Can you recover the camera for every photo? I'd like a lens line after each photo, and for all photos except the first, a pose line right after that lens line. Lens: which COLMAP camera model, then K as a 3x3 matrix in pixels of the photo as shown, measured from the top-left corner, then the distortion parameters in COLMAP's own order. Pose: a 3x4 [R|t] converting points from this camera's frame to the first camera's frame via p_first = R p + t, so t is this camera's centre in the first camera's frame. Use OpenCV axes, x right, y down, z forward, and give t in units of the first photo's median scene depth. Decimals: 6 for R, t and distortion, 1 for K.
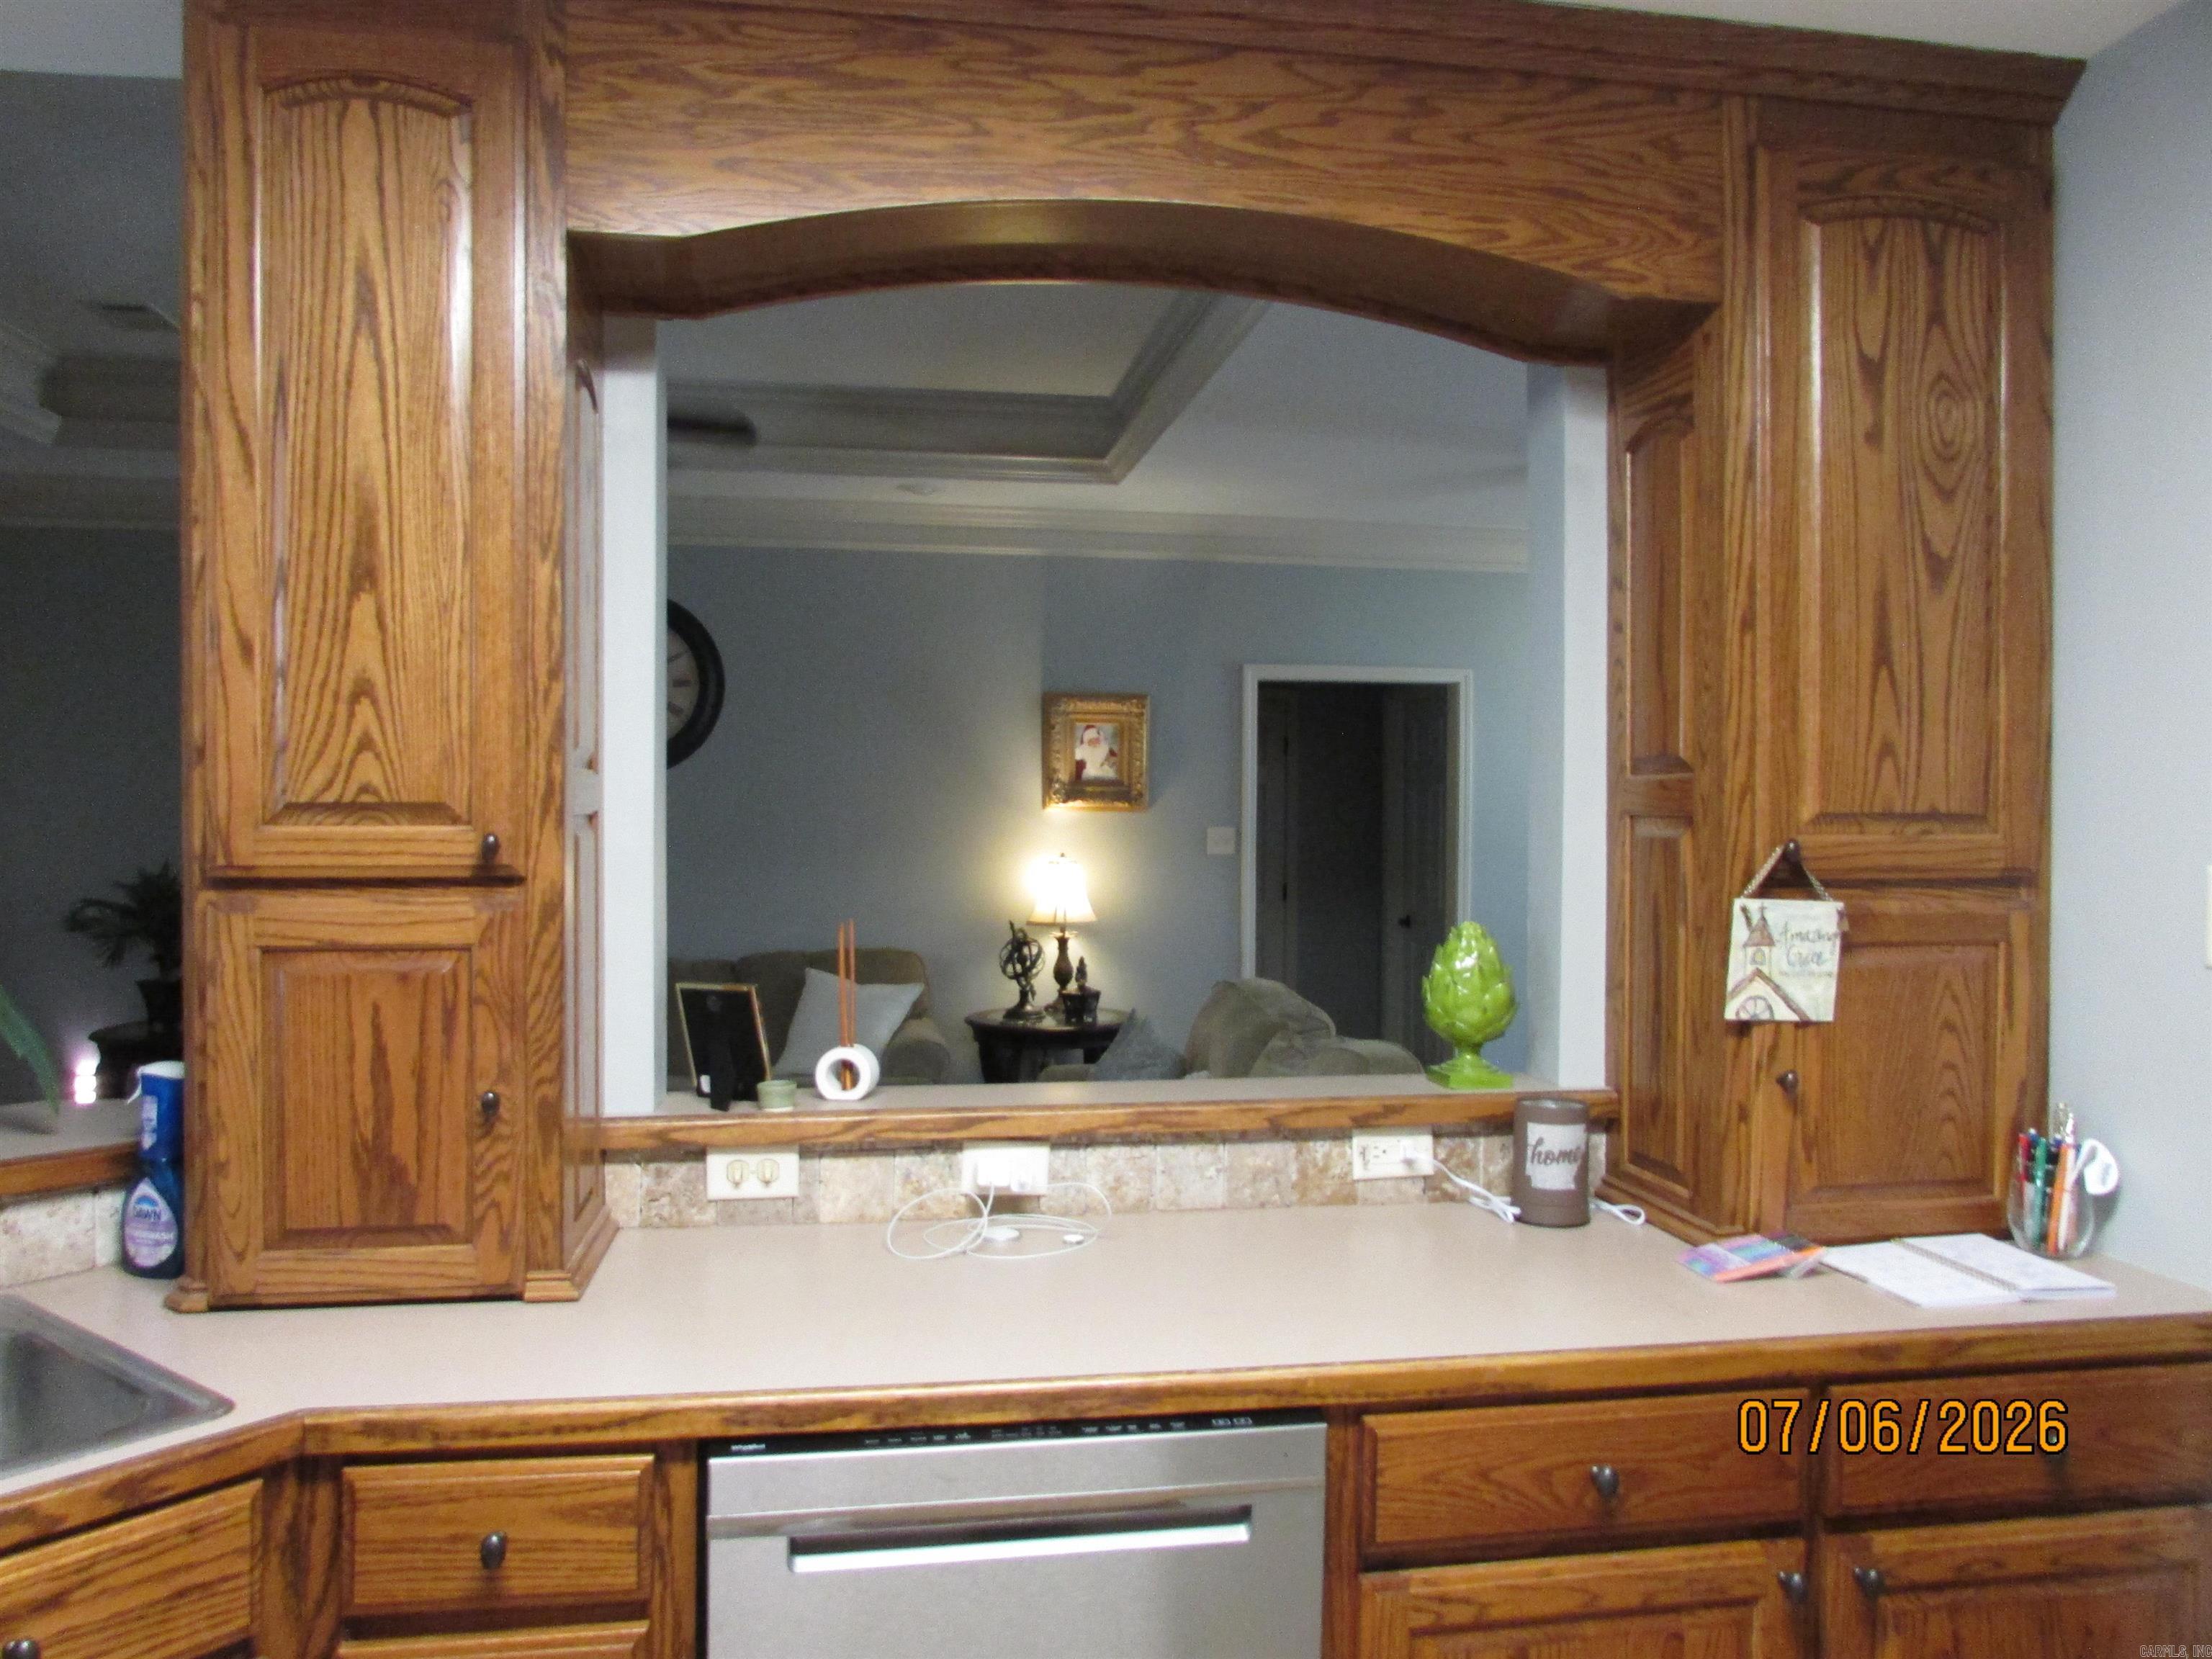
lens RADIAL K [[1563.4, 0, 1105.5], [0, 1563.4, 830.7], [0, 0, 1]] dist [-0.020010, 0.005538]
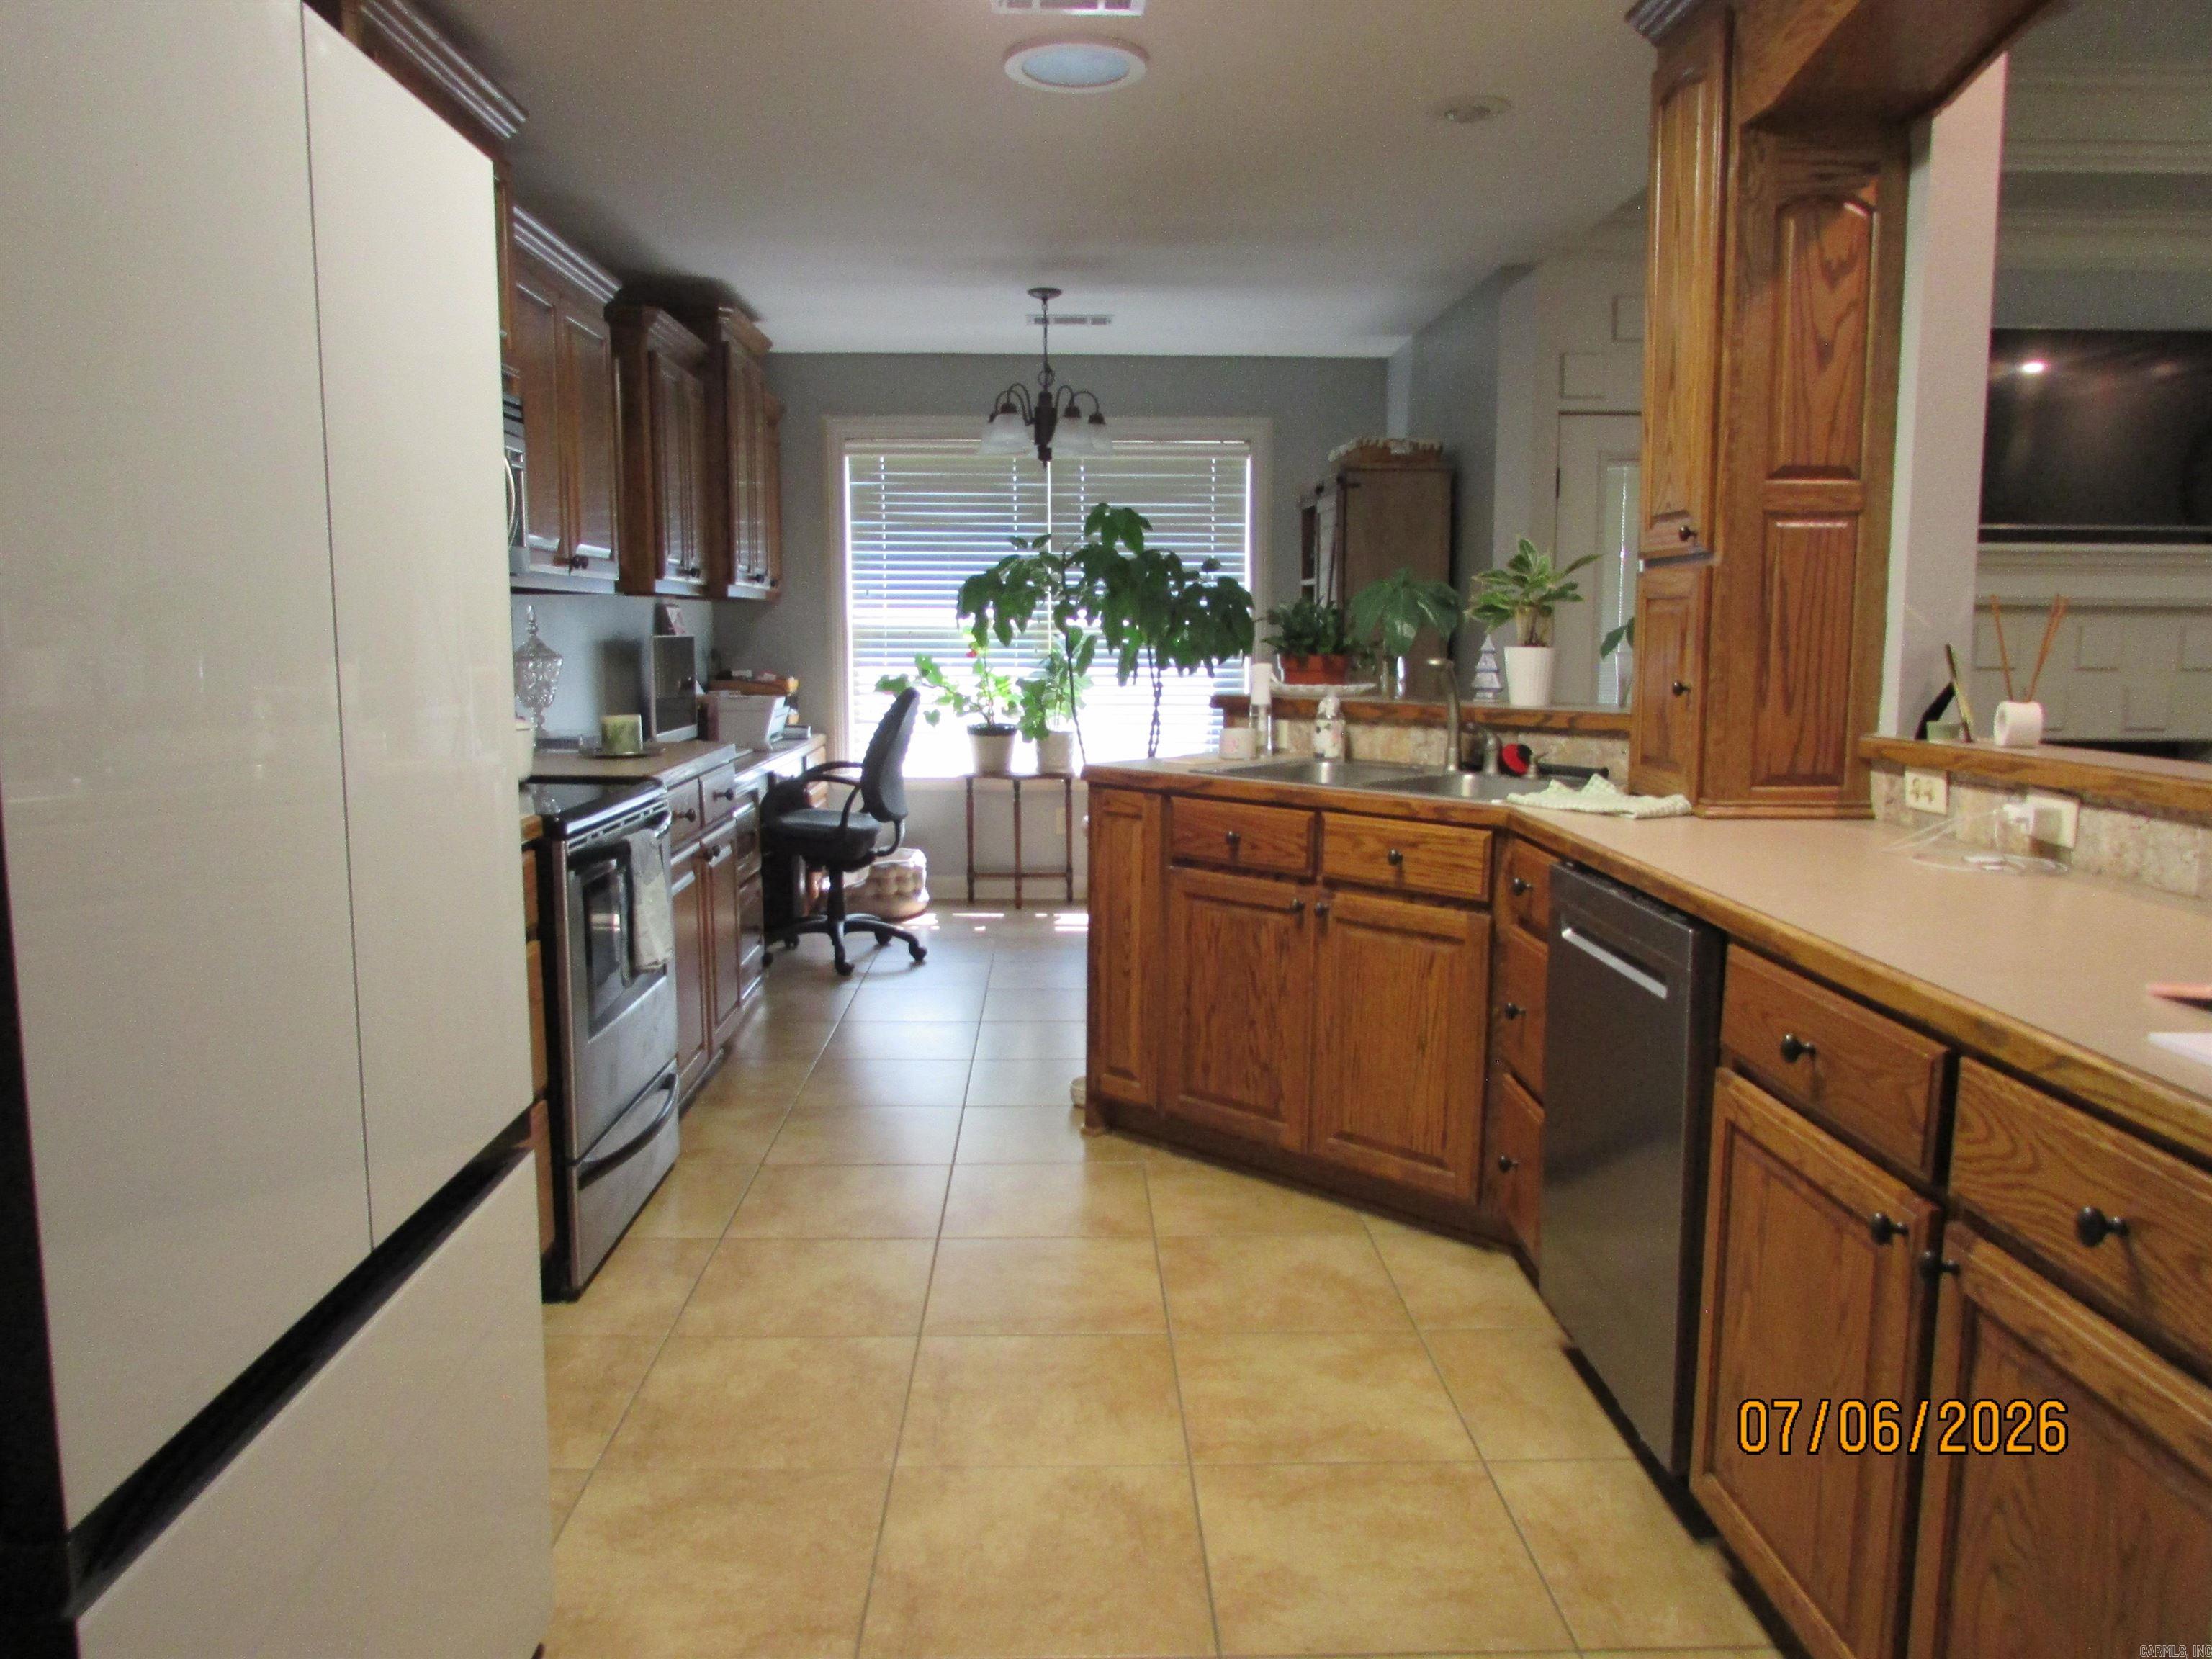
lens RADIAL K [[1563.4, 0, 1104.6], [0, 1563.4, 825.7], [0, 0, 1]] dist [-0.020010, 0.005538]
pose [[-0.122221, 0.126502, -0.984408, 1.097601], [-0.008356, 0.991678, 0.128474, 0.089400], [0.992468, 0.023928, -0.120146, 0.480478]]
